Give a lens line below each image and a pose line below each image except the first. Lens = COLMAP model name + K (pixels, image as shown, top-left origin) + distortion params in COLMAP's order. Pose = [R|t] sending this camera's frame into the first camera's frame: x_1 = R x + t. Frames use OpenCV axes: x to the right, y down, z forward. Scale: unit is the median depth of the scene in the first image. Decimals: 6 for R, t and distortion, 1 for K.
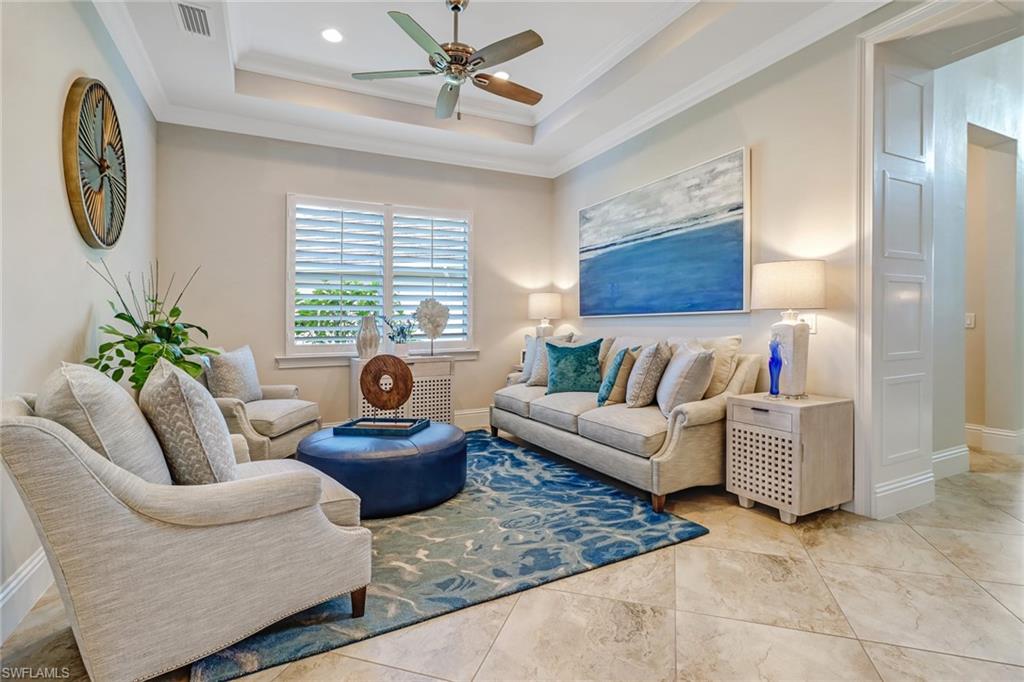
lens RADIAL K [[484.1, 0, 515.2], [0, 484.1, 327.0], [0, 0, 1]] dist [-0.001824, -0.002494]
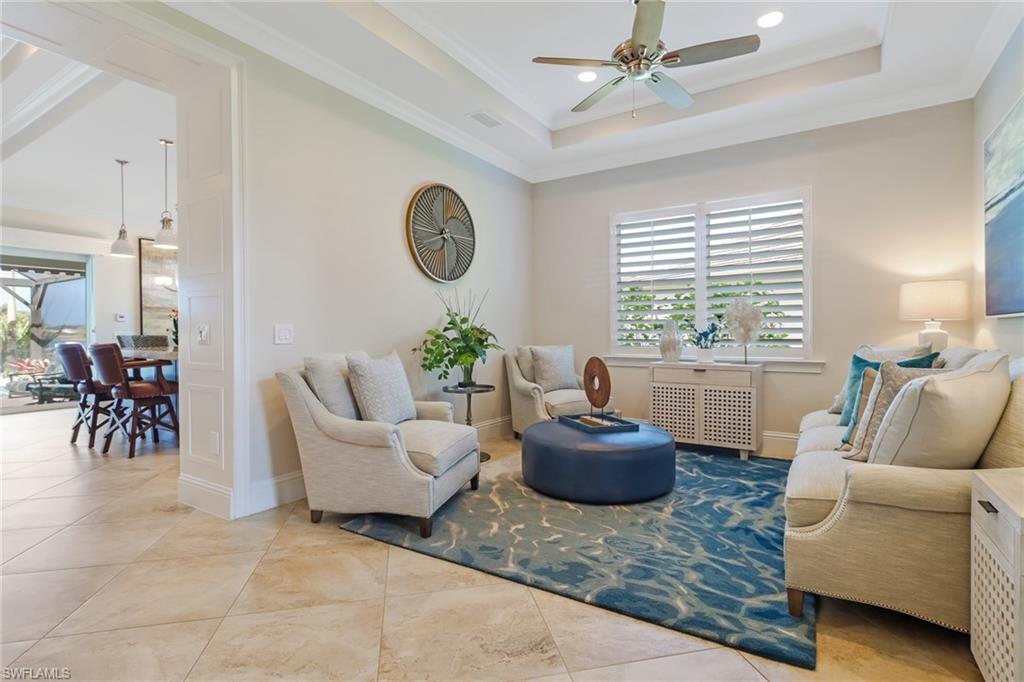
lens RADIAL K [[484.1, 0, 507.4], [0, 484.1, 336.1], [0, 0, 1]] dist [-0.001824, -0.002494]
pose [[0.508623, 0.015935, -0.860842, 0.664722], [-0.002109, 0.999849, 0.017262, -0.010583], [0.860987, -0.006965, 0.508579, 0.323209]]
